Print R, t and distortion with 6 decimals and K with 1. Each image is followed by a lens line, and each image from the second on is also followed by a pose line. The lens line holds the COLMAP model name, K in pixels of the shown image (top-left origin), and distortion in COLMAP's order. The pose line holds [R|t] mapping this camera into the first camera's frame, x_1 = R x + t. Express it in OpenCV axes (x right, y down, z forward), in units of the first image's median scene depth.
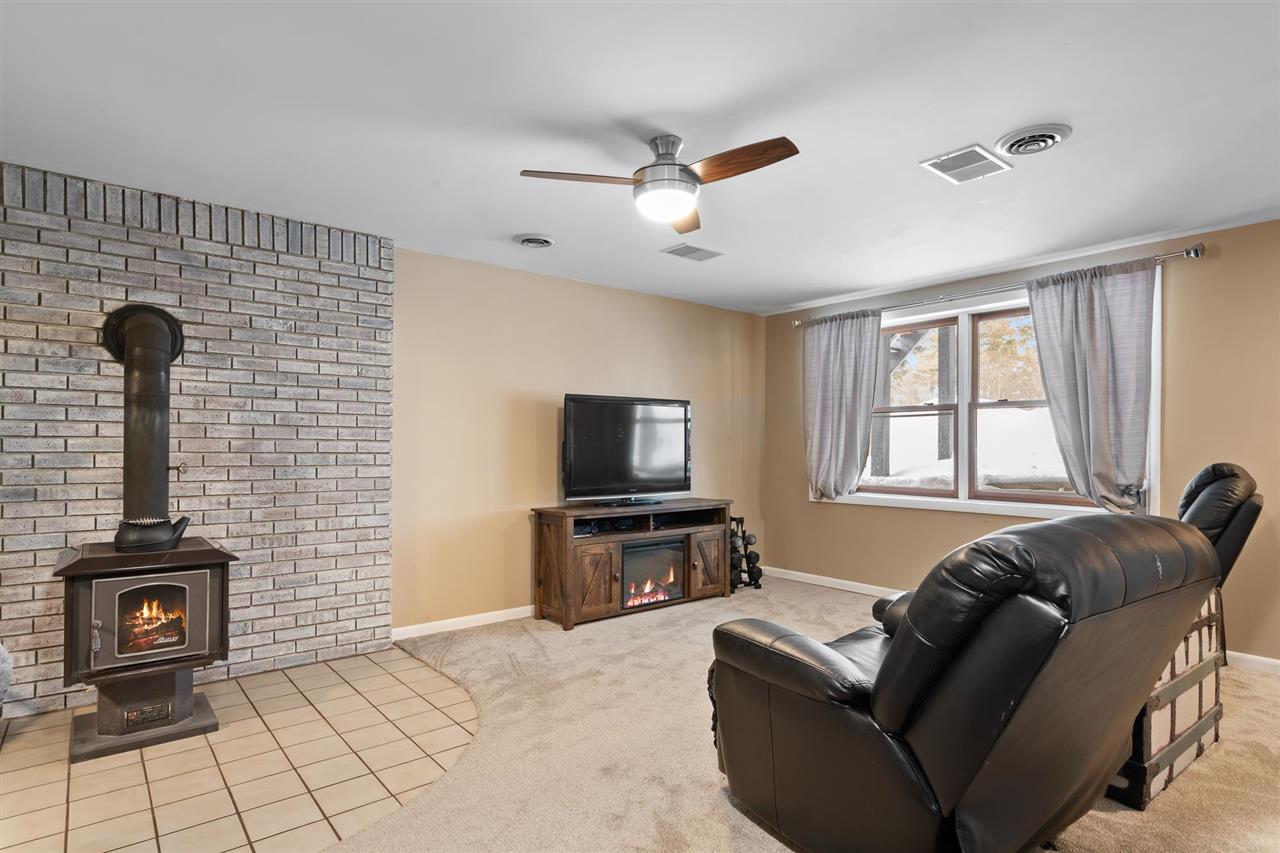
lens RADIAL K [[665.3, 0, 634.8], [0, 665.3, 434.8], [0, 0, 1]] dist [0.004443, 0.001067]
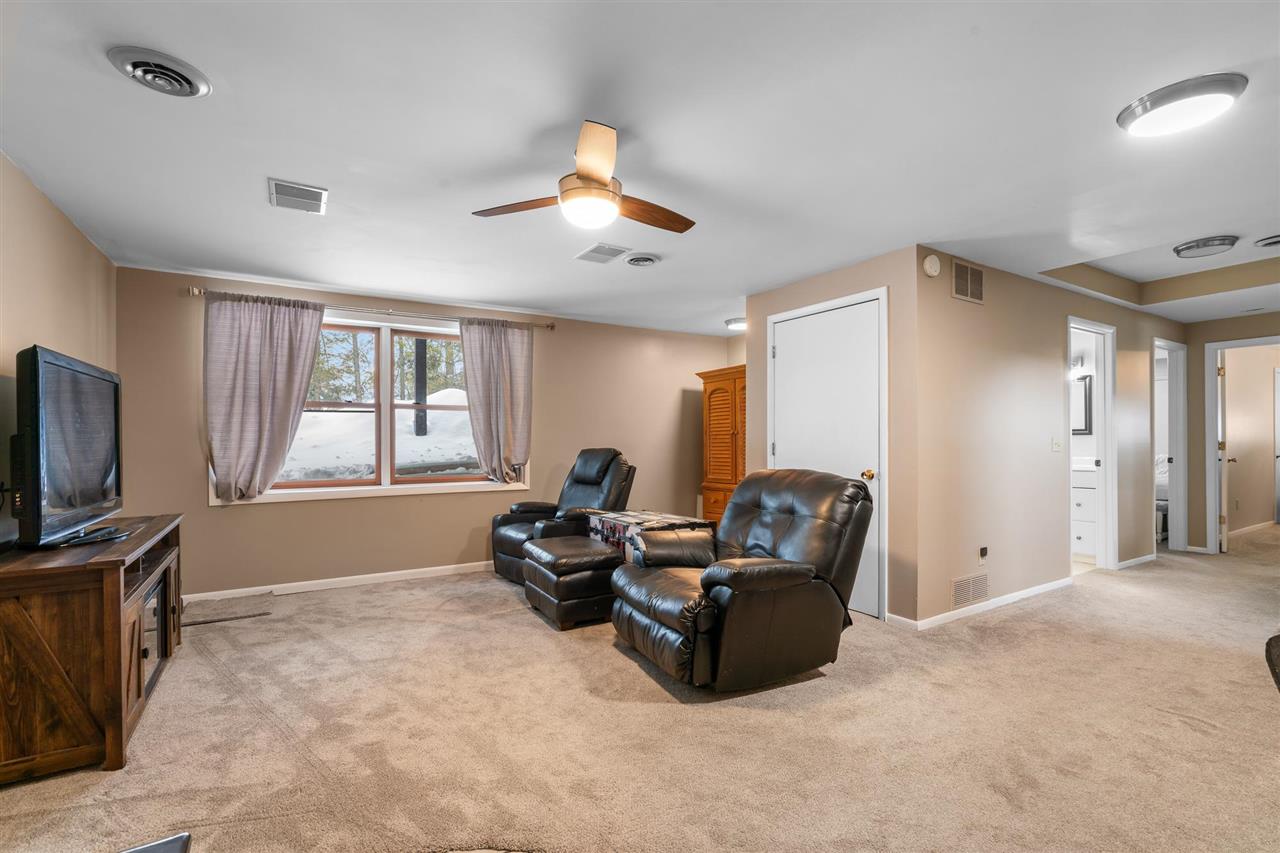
lens RADIAL K [[578.9, 0, 637.6], [0, 578.9, 434.2], [0, 0, 1]] dist [-0.008960, 0.001048]
pose [[0.136440, 0.003289, 0.990643, -0.525544], [-0.014367, 0.999896, -0.001341, 0.002143], [-0.990544, -0.014049, 0.136473, 0.491849]]
